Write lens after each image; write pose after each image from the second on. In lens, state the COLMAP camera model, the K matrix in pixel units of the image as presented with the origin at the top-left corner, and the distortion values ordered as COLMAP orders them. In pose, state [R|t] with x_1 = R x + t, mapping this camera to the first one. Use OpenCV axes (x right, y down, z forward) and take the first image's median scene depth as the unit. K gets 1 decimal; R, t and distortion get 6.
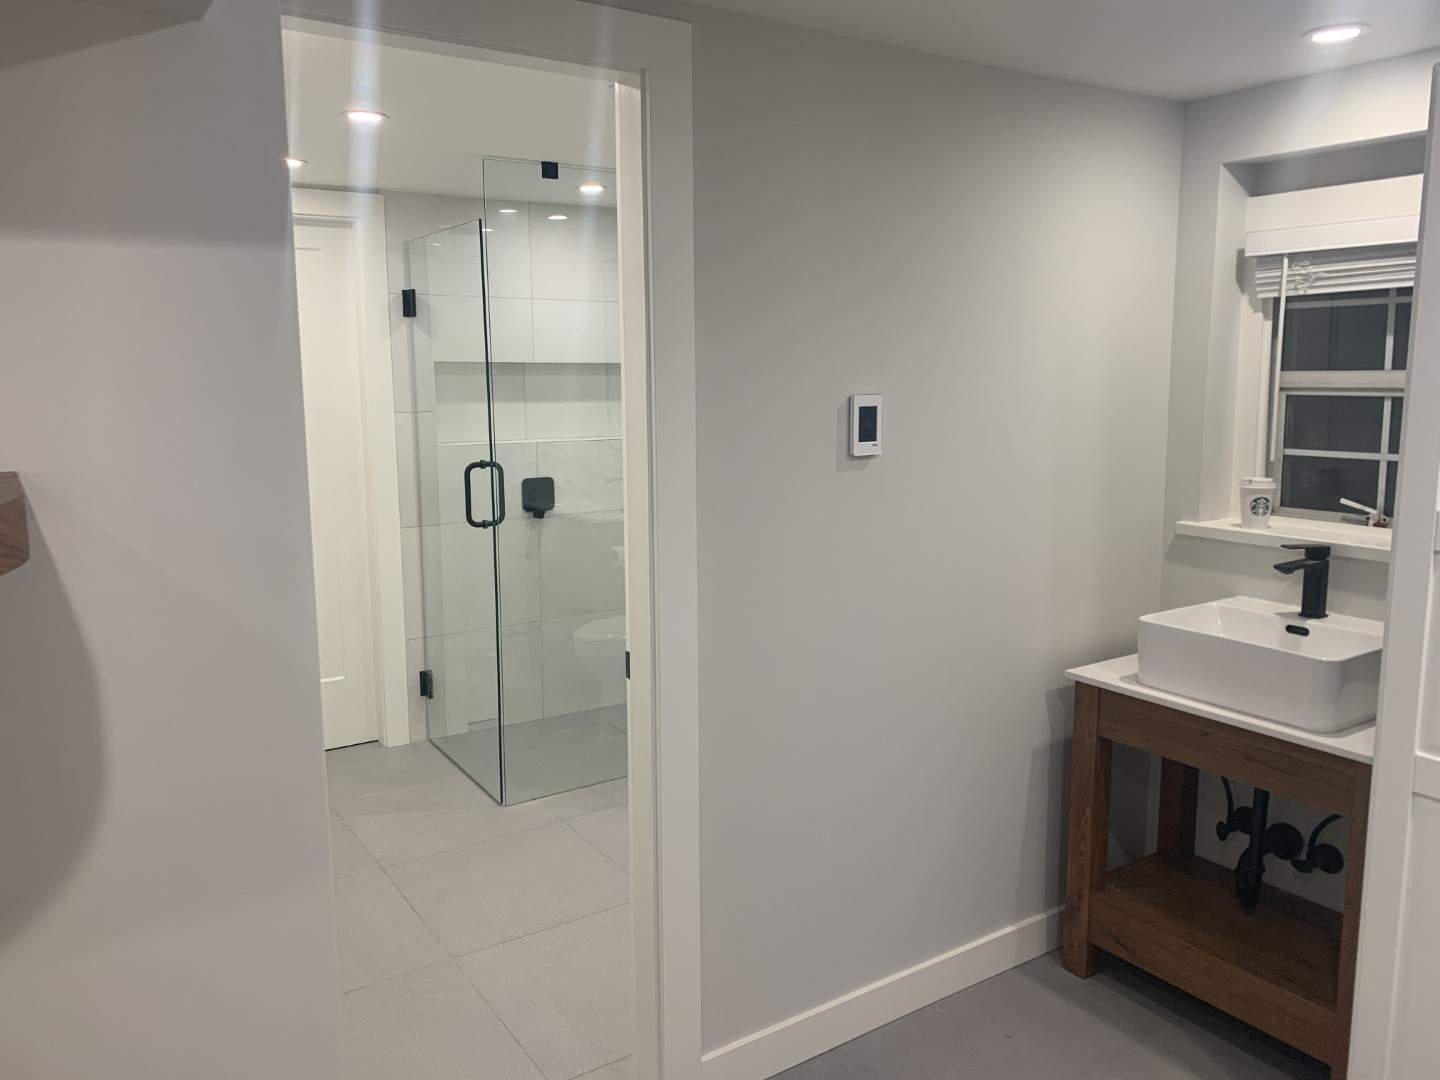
lens RADIAL K [[1100.2, 0, 714.2], [0, 1100.2, 521.8], [0, 0, 1]] dist [0.014581, -0.004689]
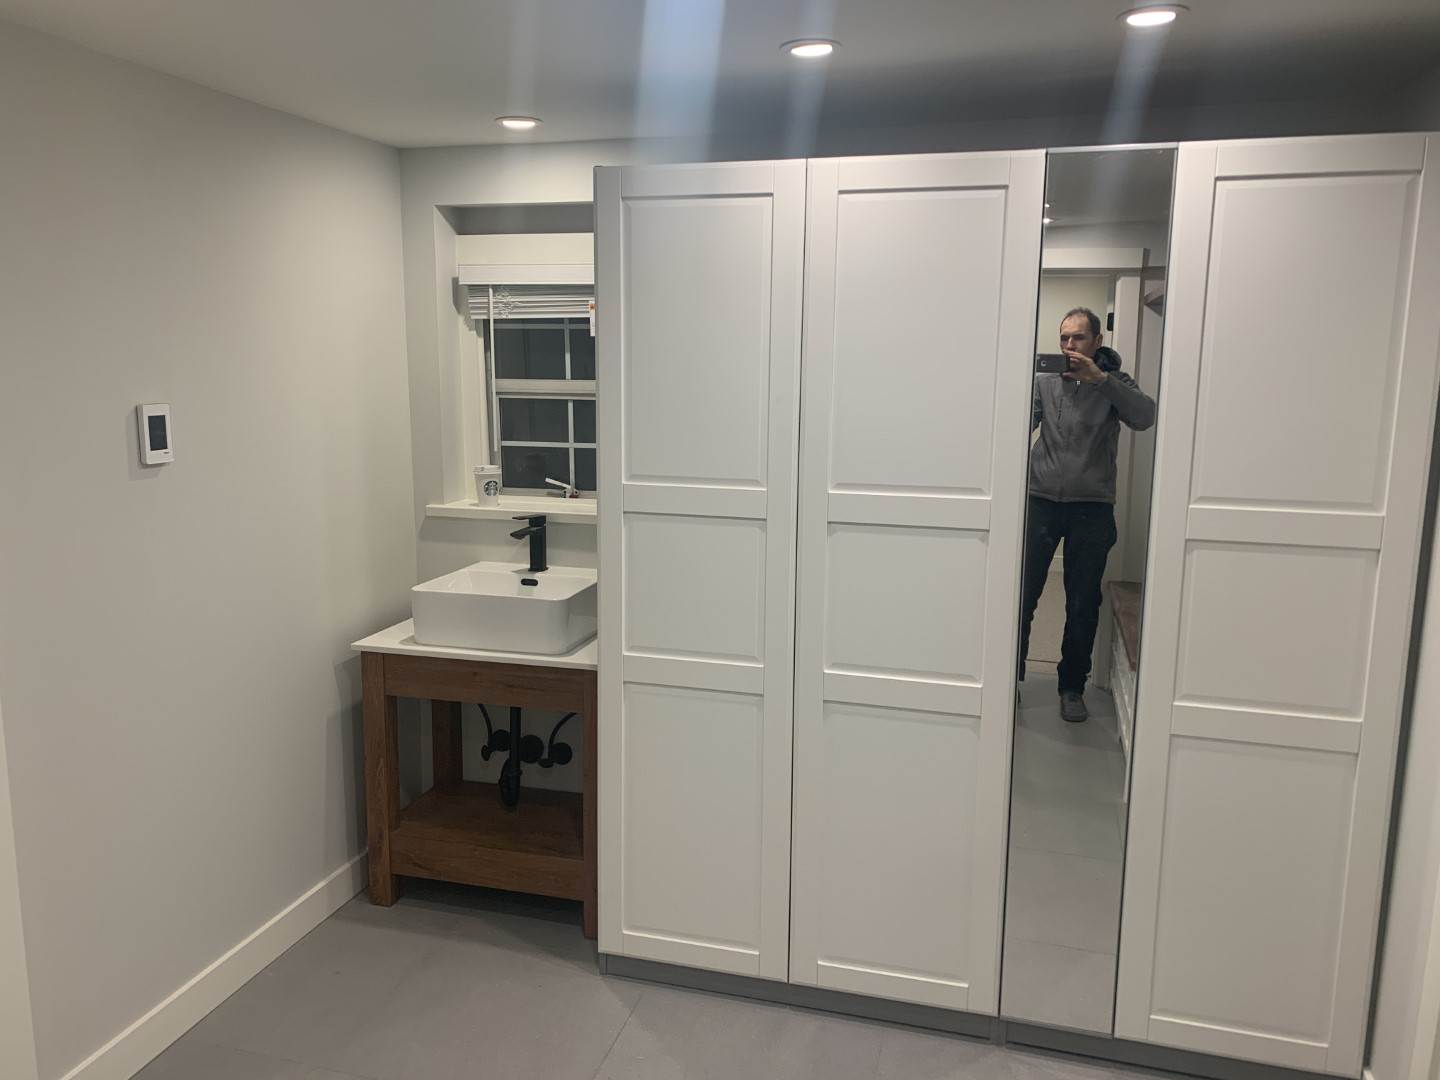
lens RADIAL K [[1099.6, 0, 722.4], [0, 1099.6, 524.7], [0, 0, 1]] dist [0.088657, -0.117154]
pose [[0.749963, -0.086460, 0.655805, -0.132928], [0.078312, 0.996054, 0.041763, -0.004559], [-0.656828, 0.020037, 0.753774, -0.112438]]
